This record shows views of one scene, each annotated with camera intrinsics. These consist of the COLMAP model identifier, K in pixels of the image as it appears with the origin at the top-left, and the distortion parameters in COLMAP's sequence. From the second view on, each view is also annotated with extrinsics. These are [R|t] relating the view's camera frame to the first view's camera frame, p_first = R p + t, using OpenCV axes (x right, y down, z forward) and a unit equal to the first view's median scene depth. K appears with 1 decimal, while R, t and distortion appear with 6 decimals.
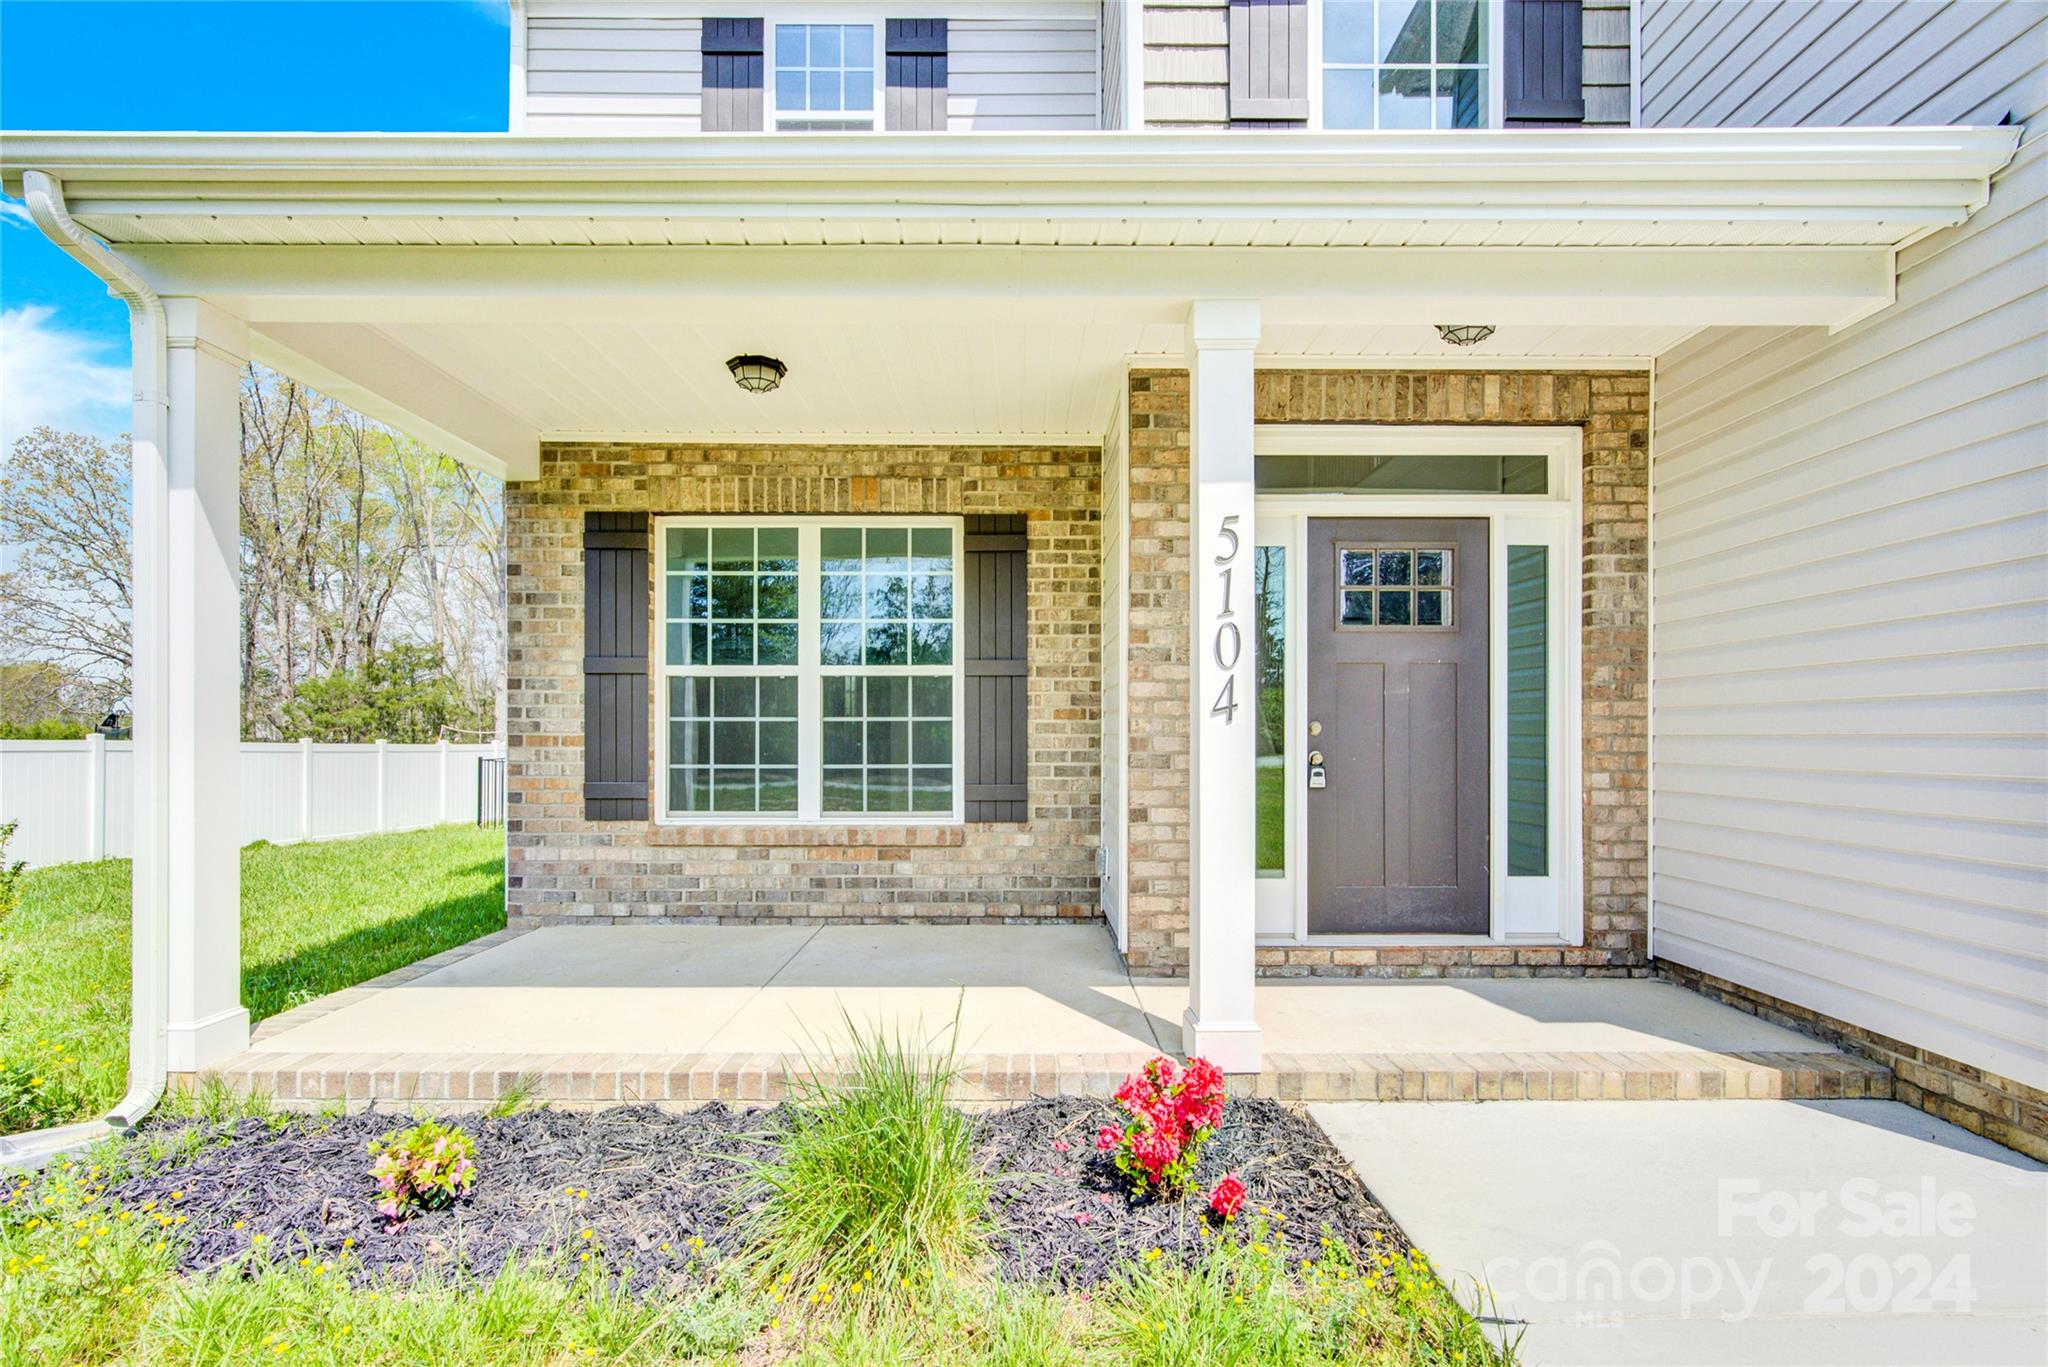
lens RADIAL K [[969.7, 0, 974.9], [0, 969.7, 729.7], [0, 0, 1]] dist [-0.002125, 0.000002]
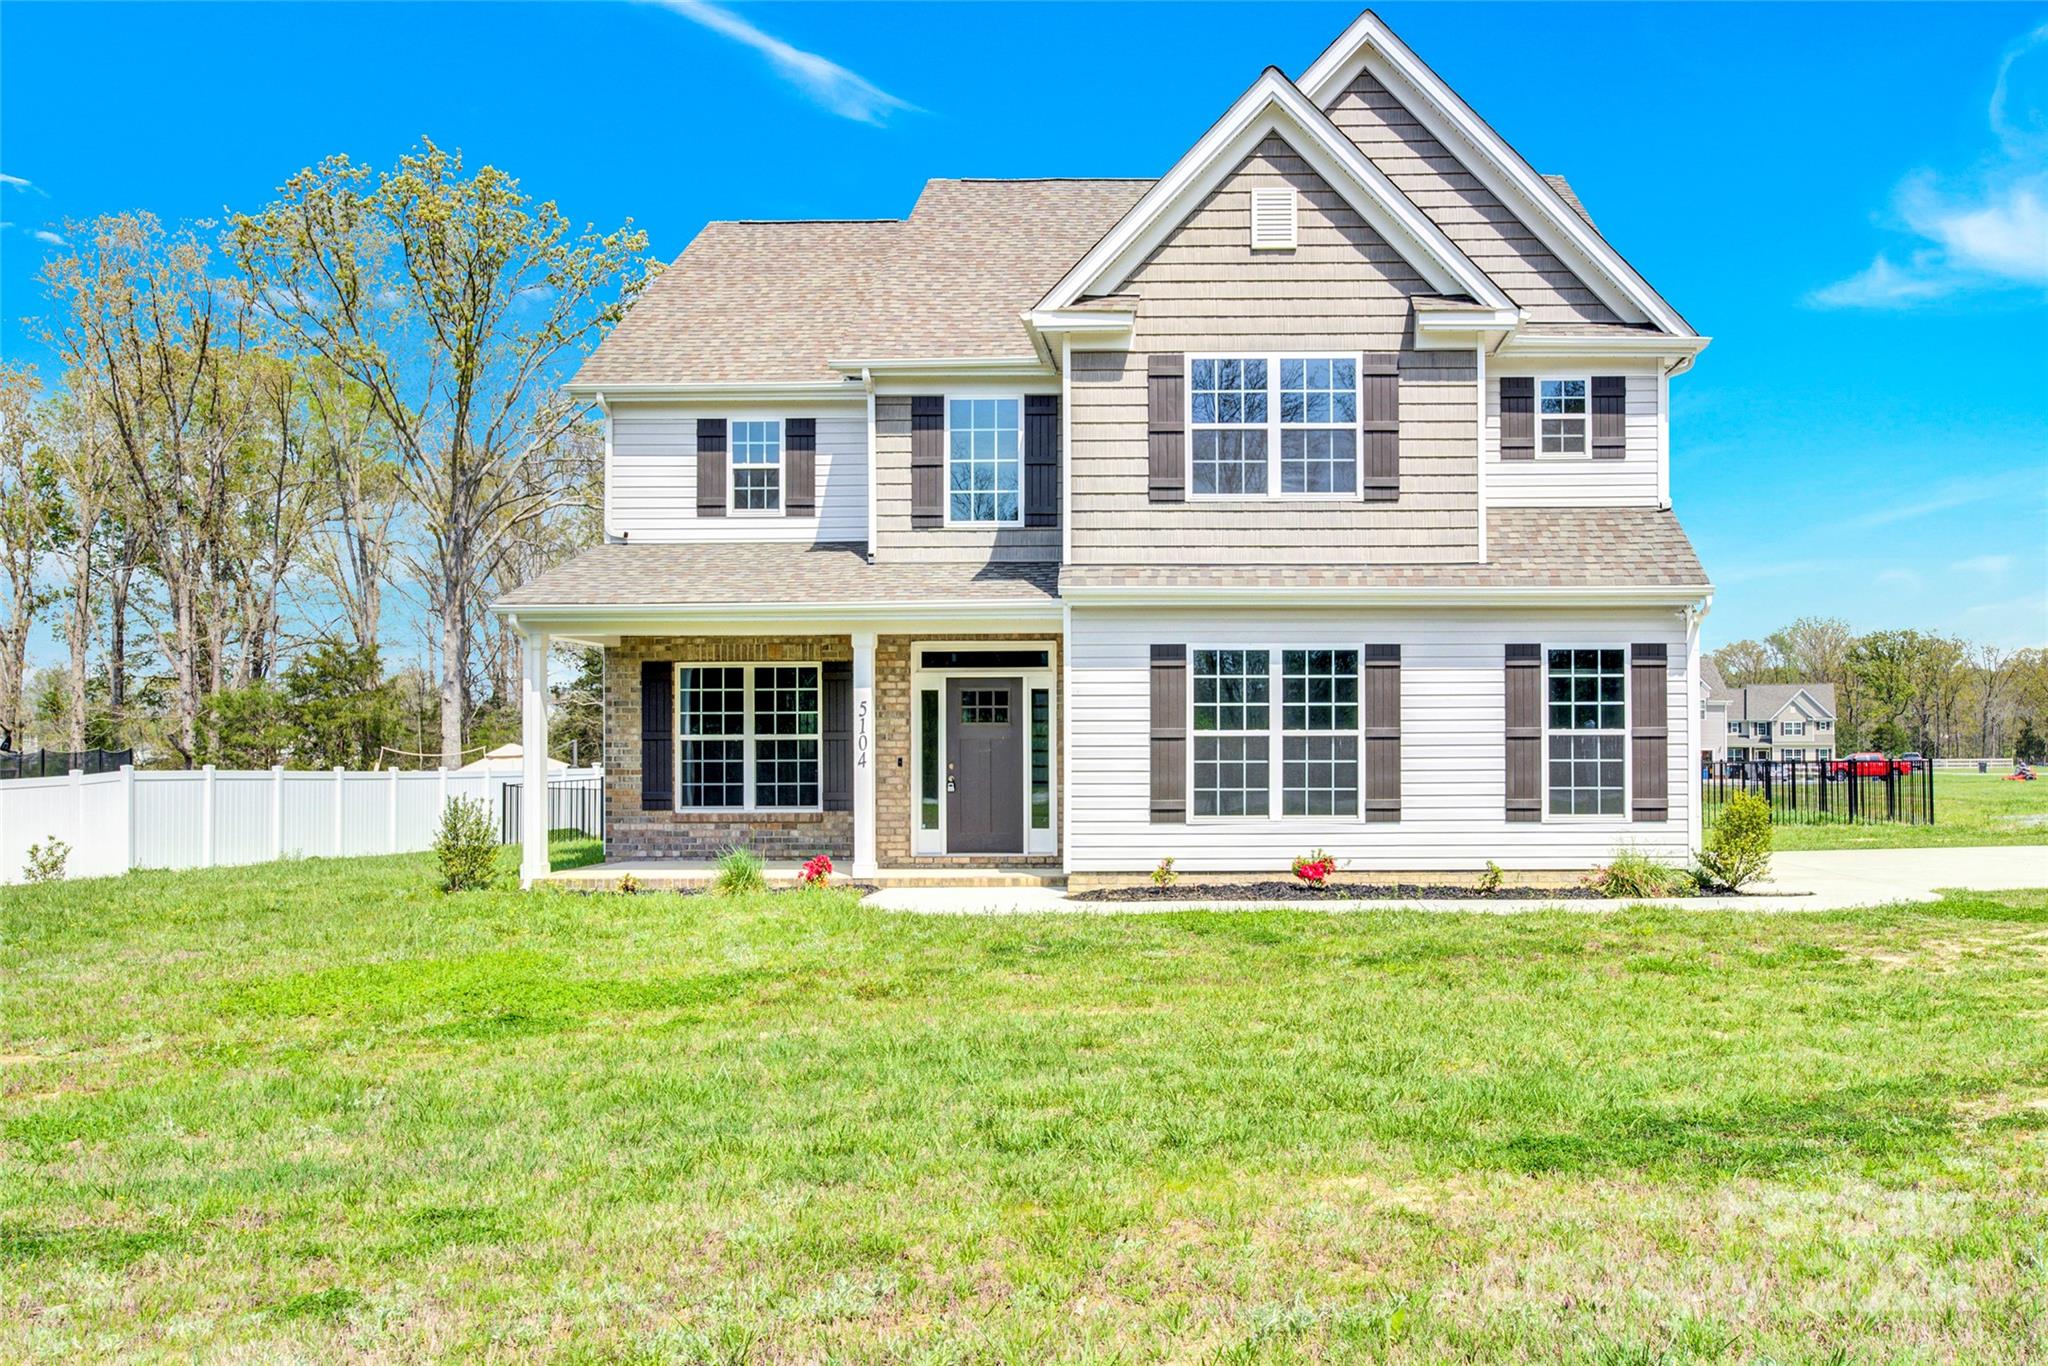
lens RADIAL K [[1548.6, 0, 1033.1], [0, 1548.6, 724.2], [0, 0, 1]] dist [-0.001384, 0.001939]
pose [[0.998050, -0.006340, -0.062094, 0.639427], [0.005642, 0.999919, -0.011420, -0.048468], [0.062161, 0.011047, 0.998005, -2.257443]]
